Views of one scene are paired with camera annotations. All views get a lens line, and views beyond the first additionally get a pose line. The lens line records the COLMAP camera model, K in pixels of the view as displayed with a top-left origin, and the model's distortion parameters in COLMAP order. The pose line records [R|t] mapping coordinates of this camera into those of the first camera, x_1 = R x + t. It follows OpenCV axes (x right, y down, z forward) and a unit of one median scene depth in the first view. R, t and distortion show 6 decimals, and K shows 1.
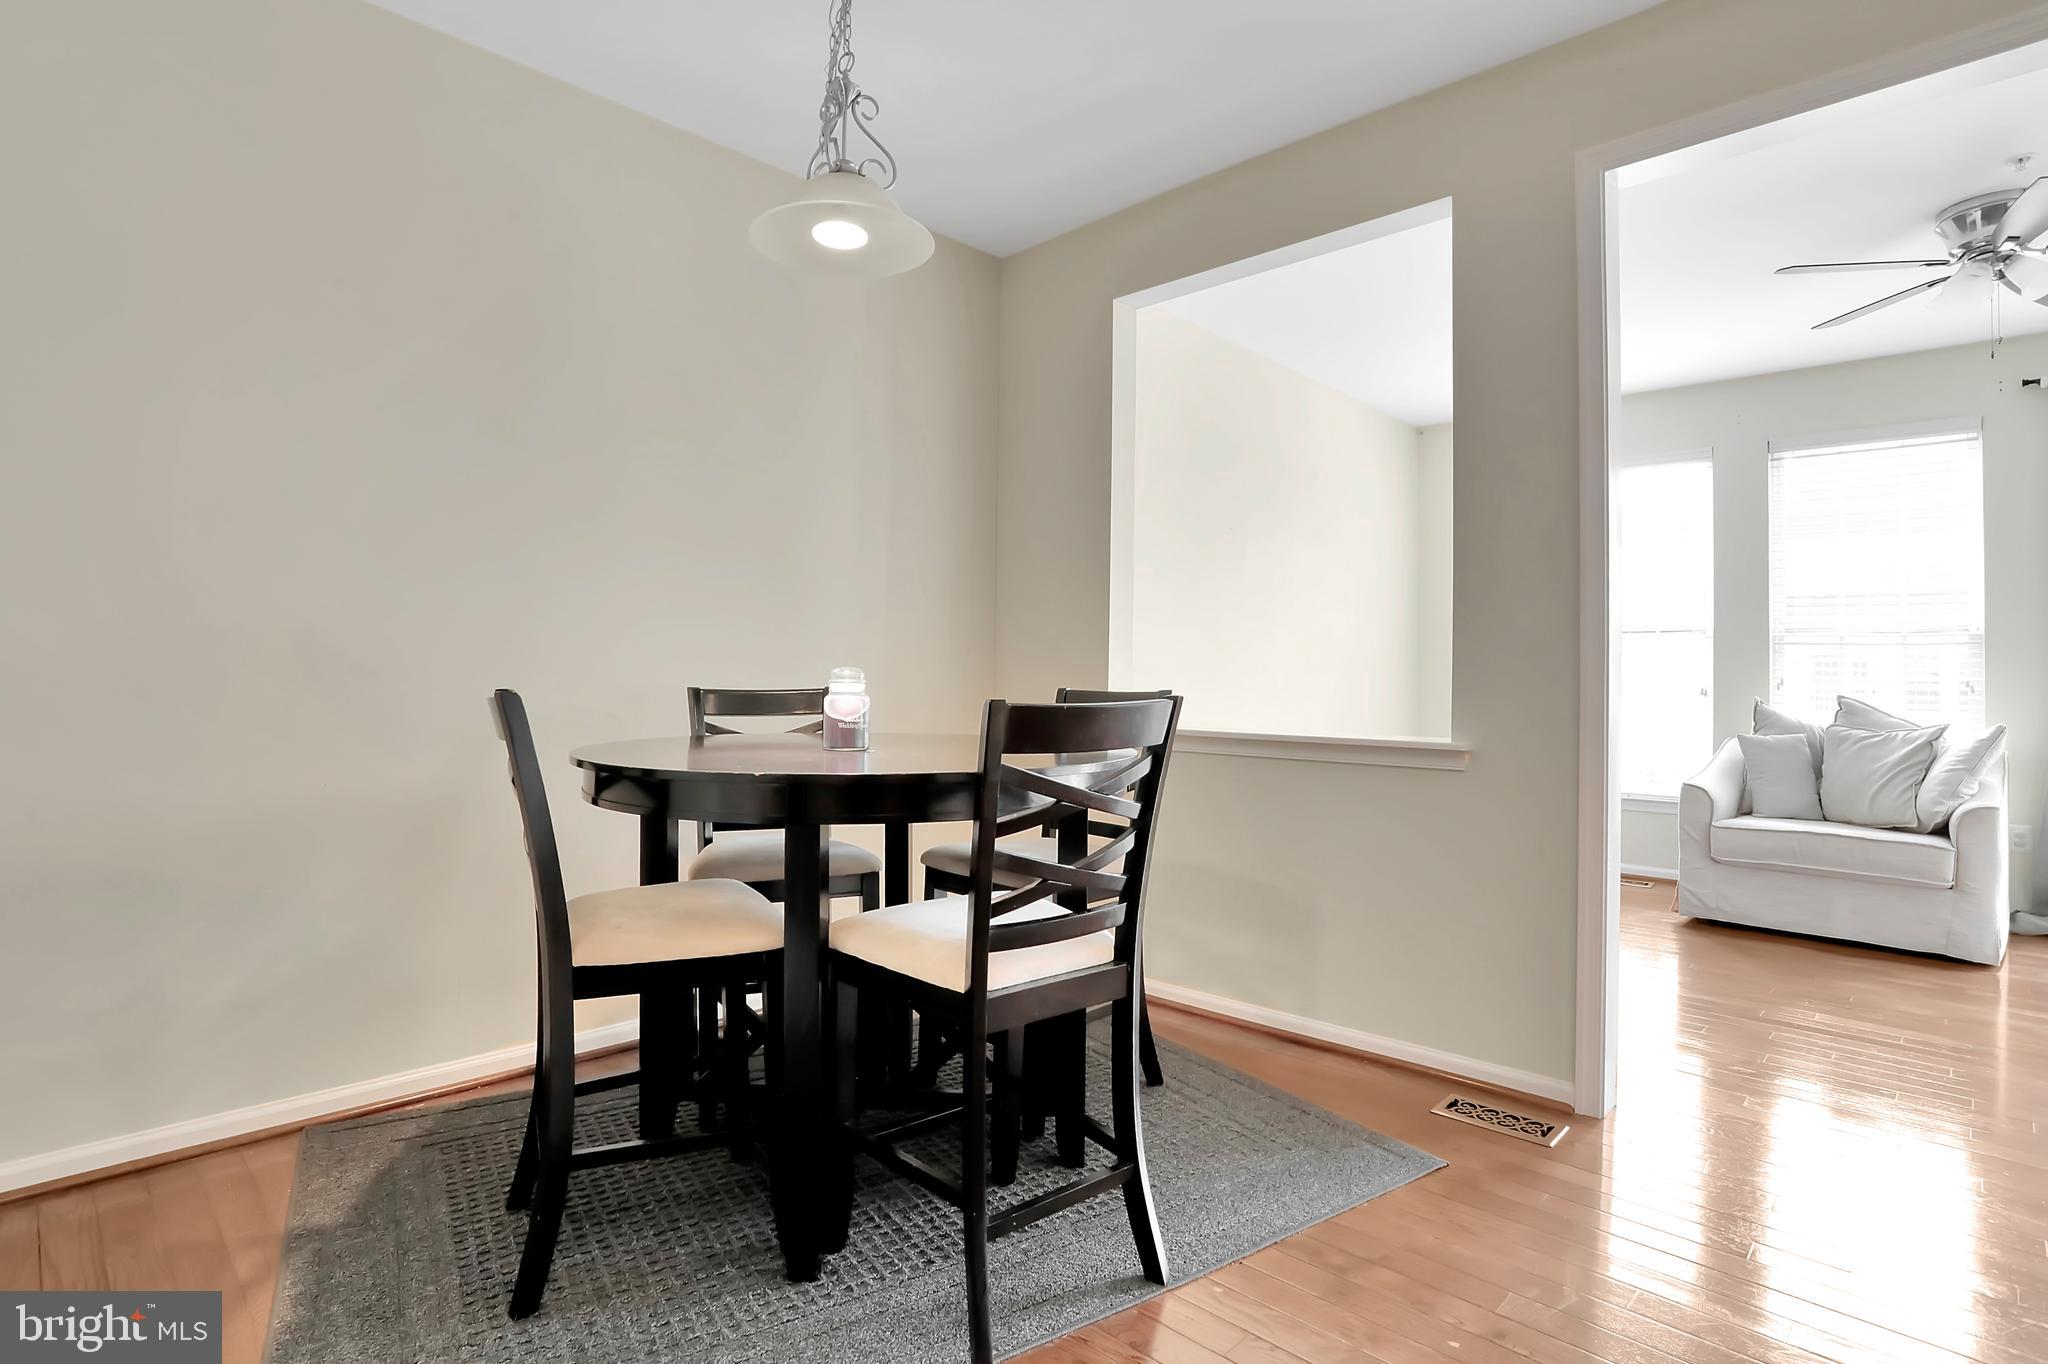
lens RADIAL K [[992.5, 0, 1033.0], [0, 992.5, 679.5], [0, 0, 1]] dist [-0.055671, 0.018912]
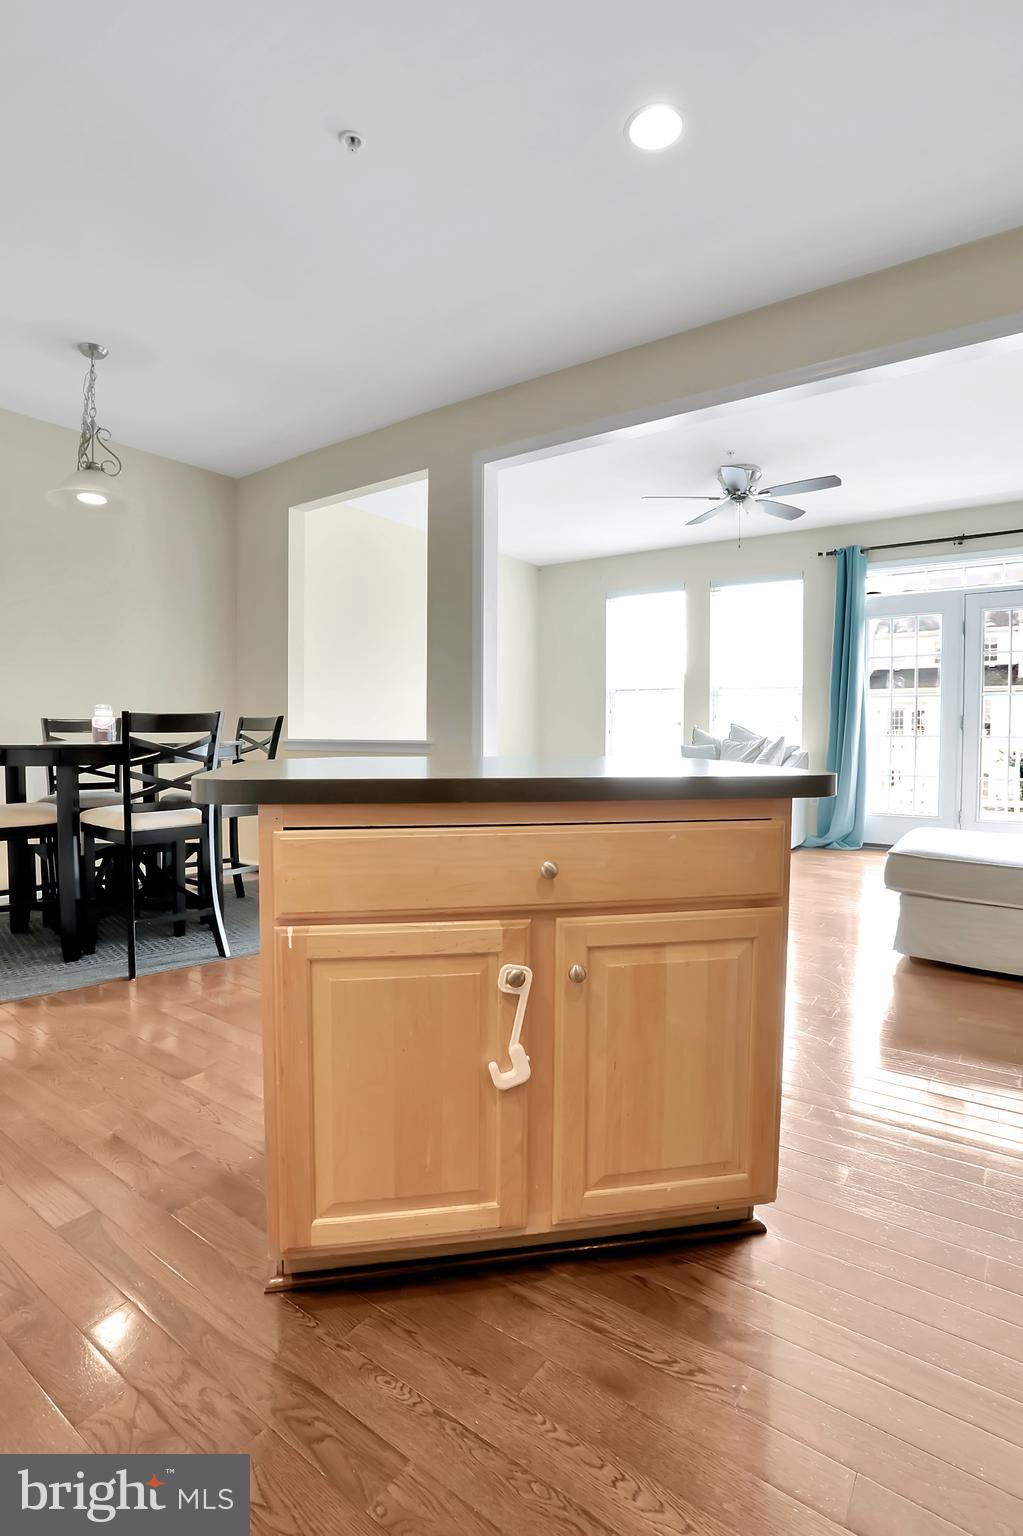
lens RADIAL K [[744.4, 0, 517.9], [0, 744.4, 771.8], [0, 0, 1]] dist [-0.055671, 0.018912]
pose [[0.992029, -0.017465, 0.124796, 0.417323], [0.011094, 0.998608, 0.051569, 0.051819], [-0.125523, -0.049773, 0.990841, -0.571827]]
